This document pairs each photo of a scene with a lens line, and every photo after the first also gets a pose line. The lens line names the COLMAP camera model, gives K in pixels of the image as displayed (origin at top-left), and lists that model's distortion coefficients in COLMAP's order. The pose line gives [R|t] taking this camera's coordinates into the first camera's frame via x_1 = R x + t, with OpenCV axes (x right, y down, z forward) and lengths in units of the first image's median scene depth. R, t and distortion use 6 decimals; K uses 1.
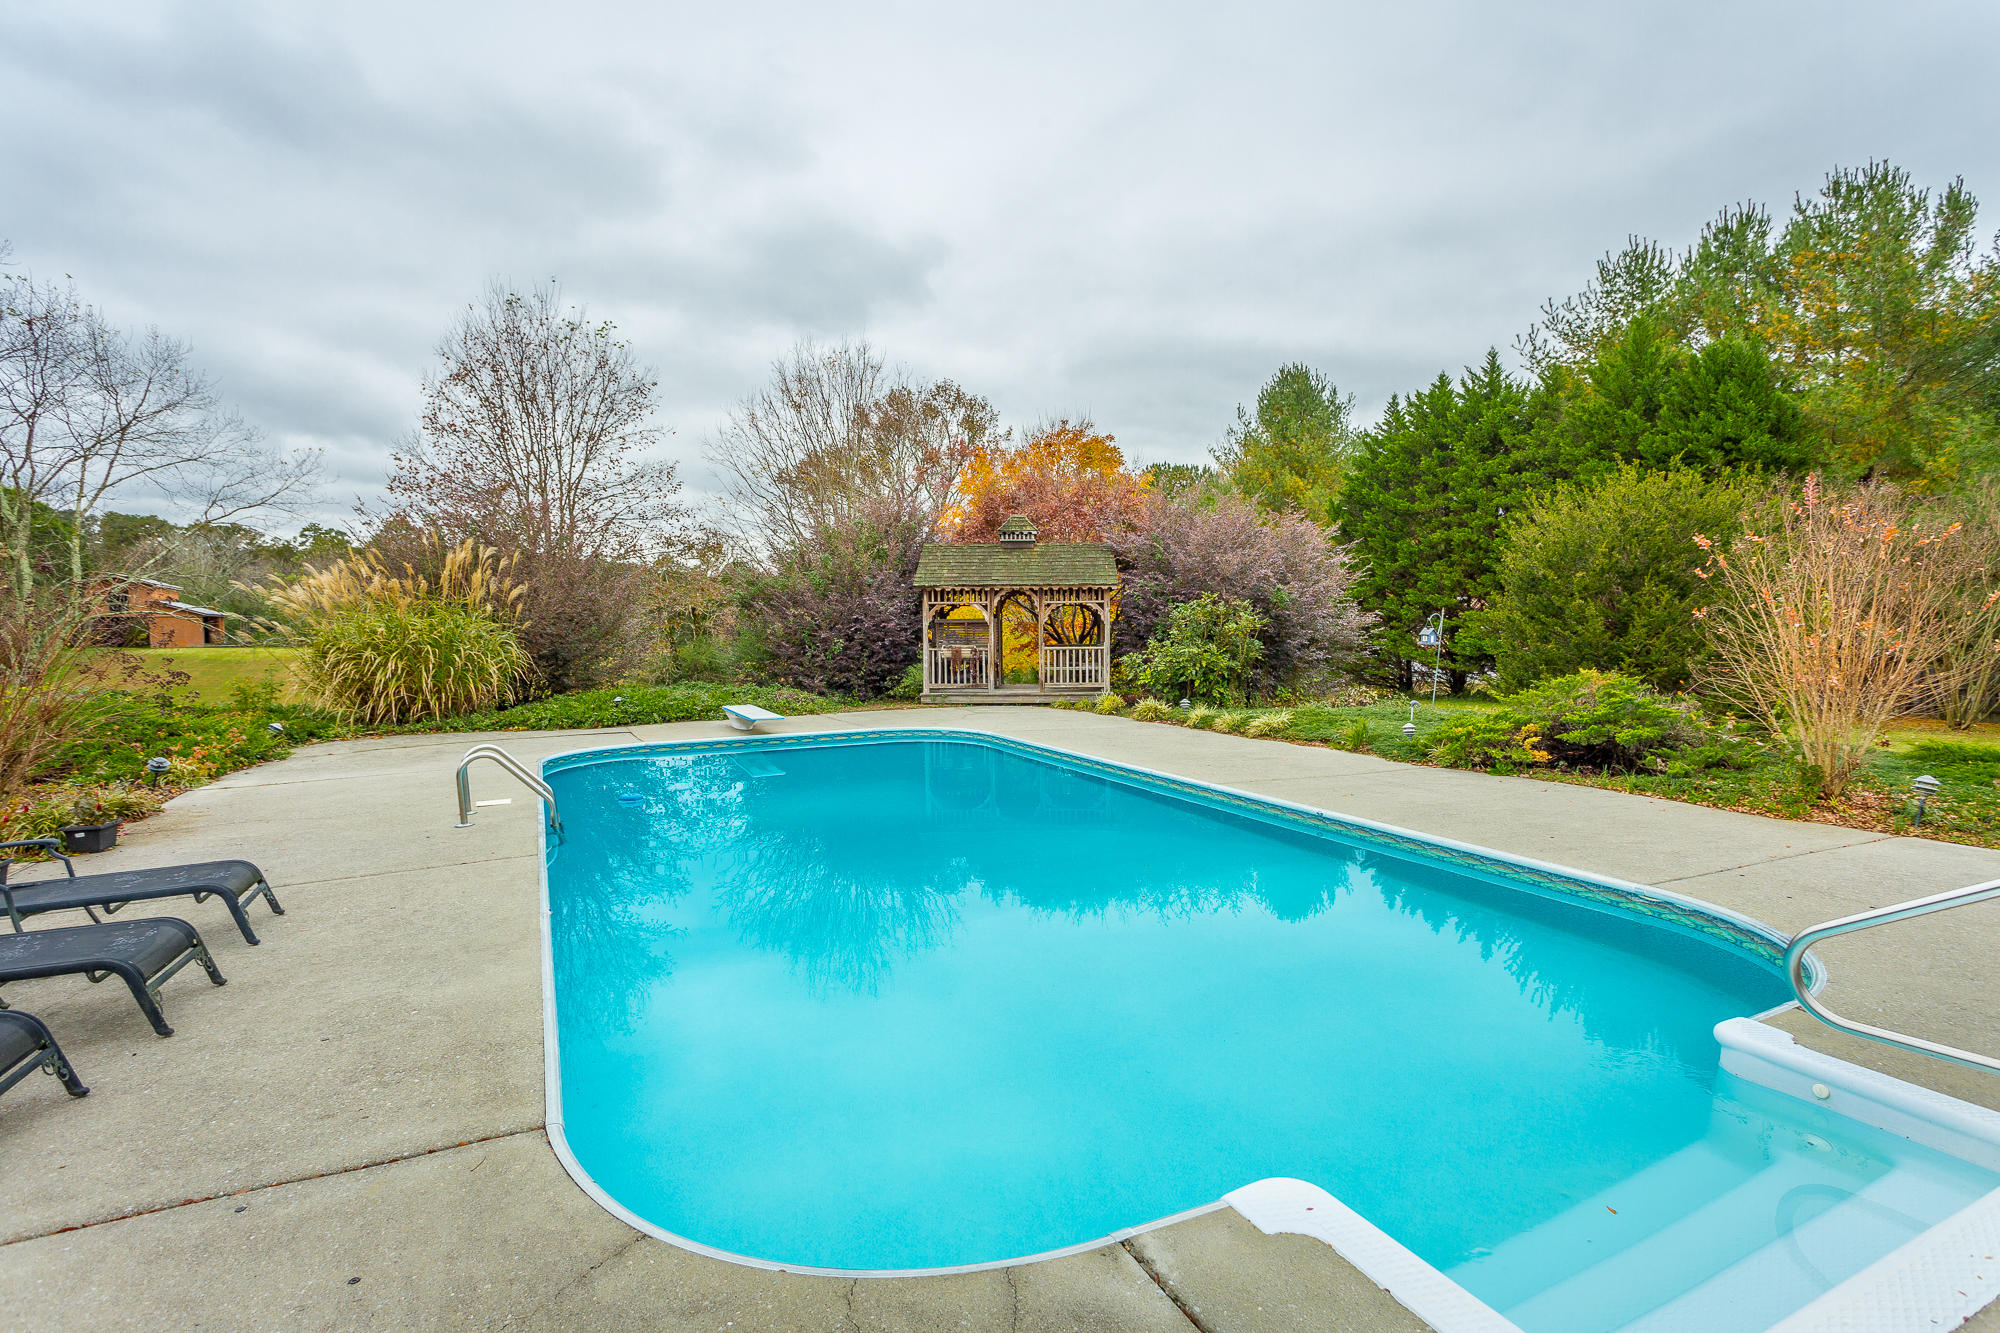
lens RADIAL K [[972.5, 0, 999.0], [0, 972.5, 656.6], [0, 0, 1]] dist [-0.006163, 0.001515]
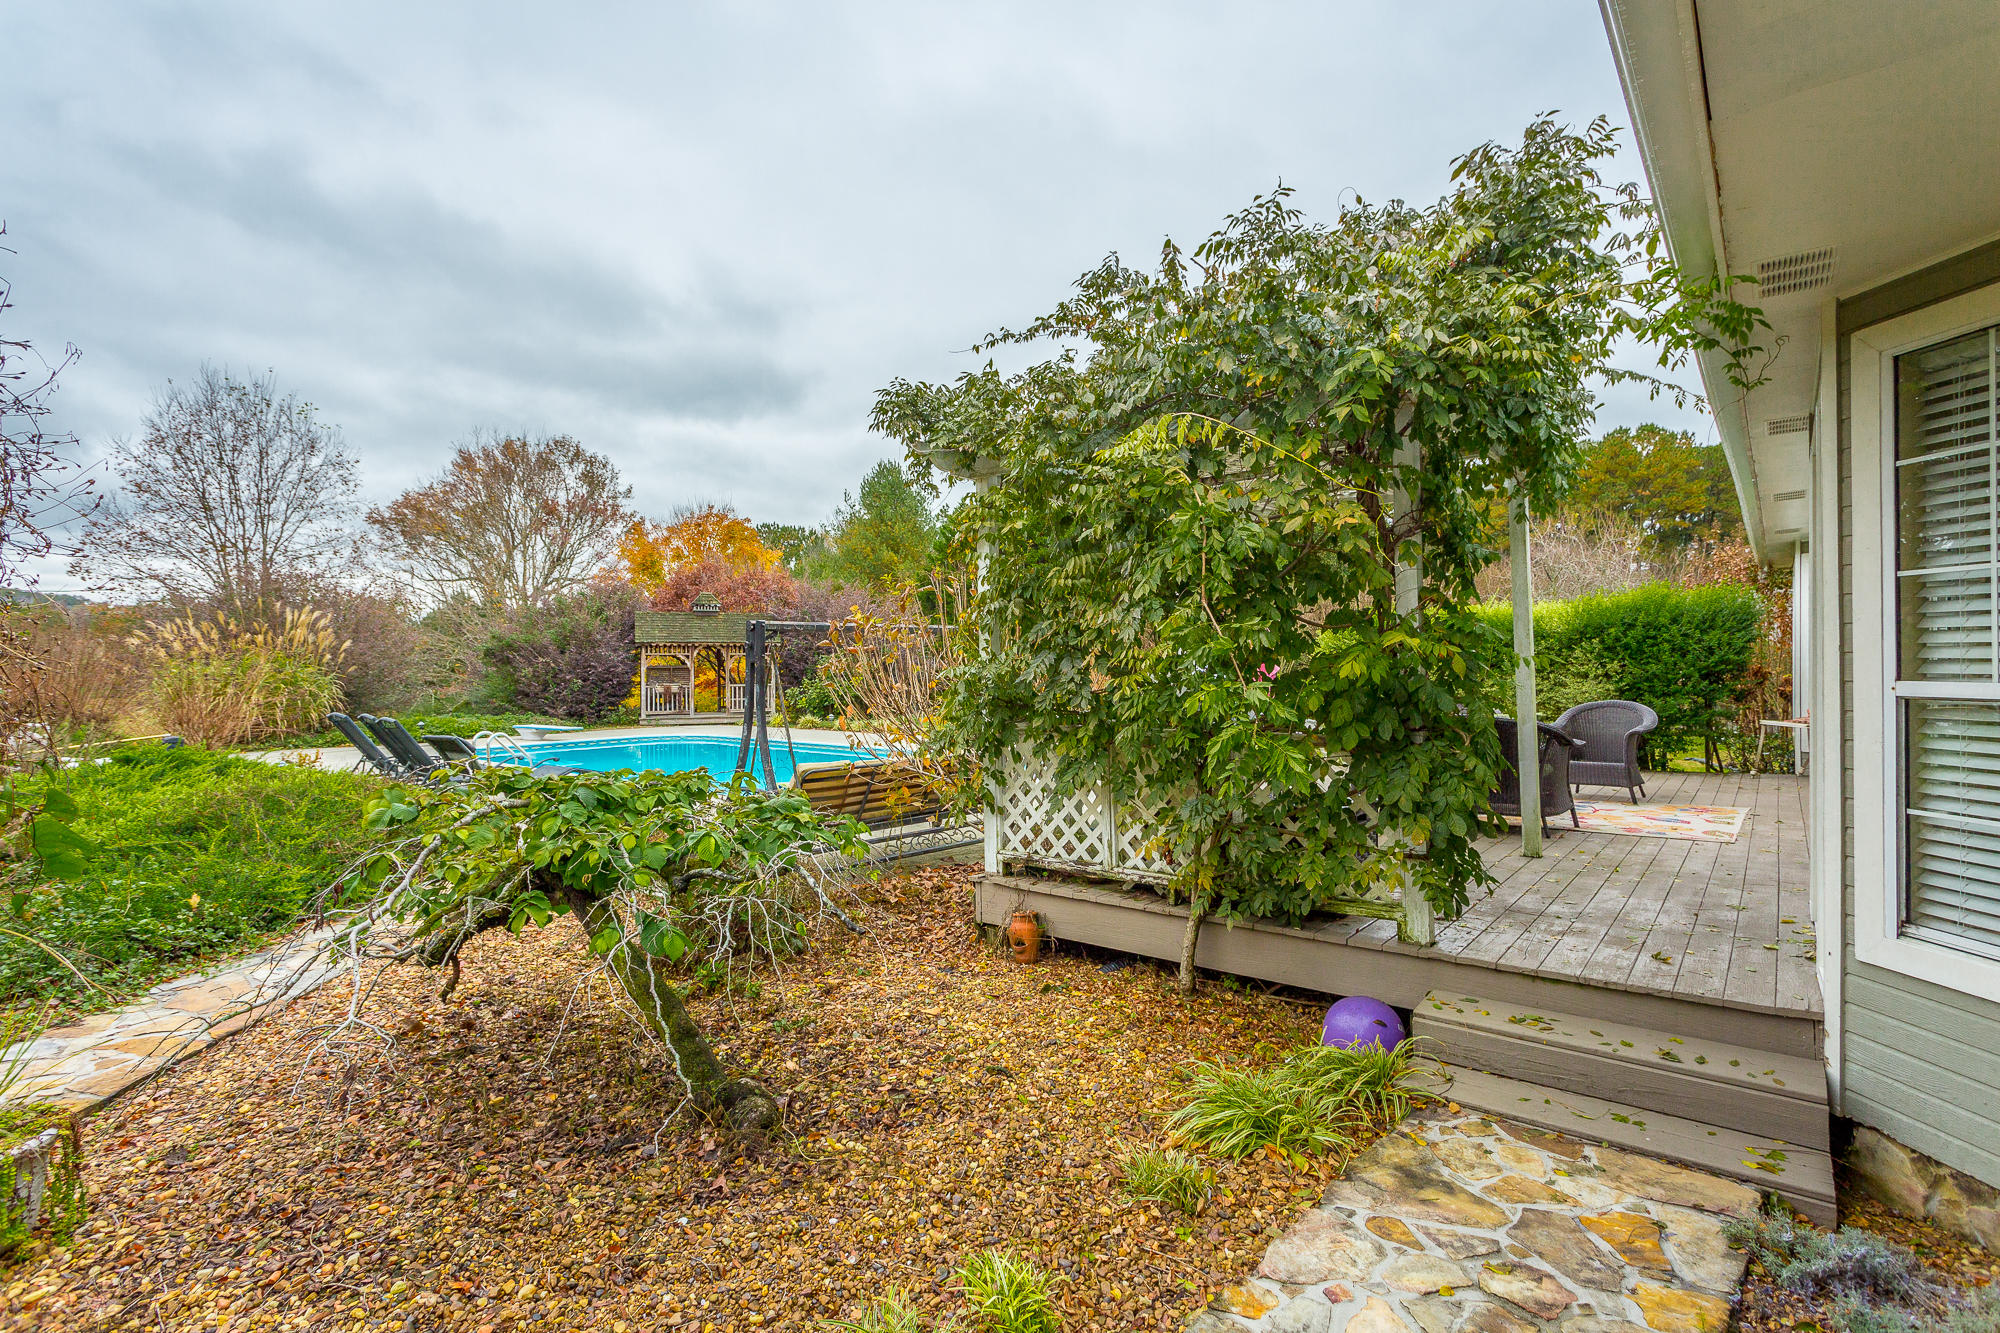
lens RADIAL K [[972.5, 0, 1012.5], [0, 972.5, 666.9], [0, 0, 1]] dist [-0.006163, 0.001515]
pose [[0.912502, 0.001187, 0.409071, -0.086678], [0.014528, 0.999271, -0.035306, 0.011343], [-0.408815, 0.038160, 0.911819, -0.270463]]
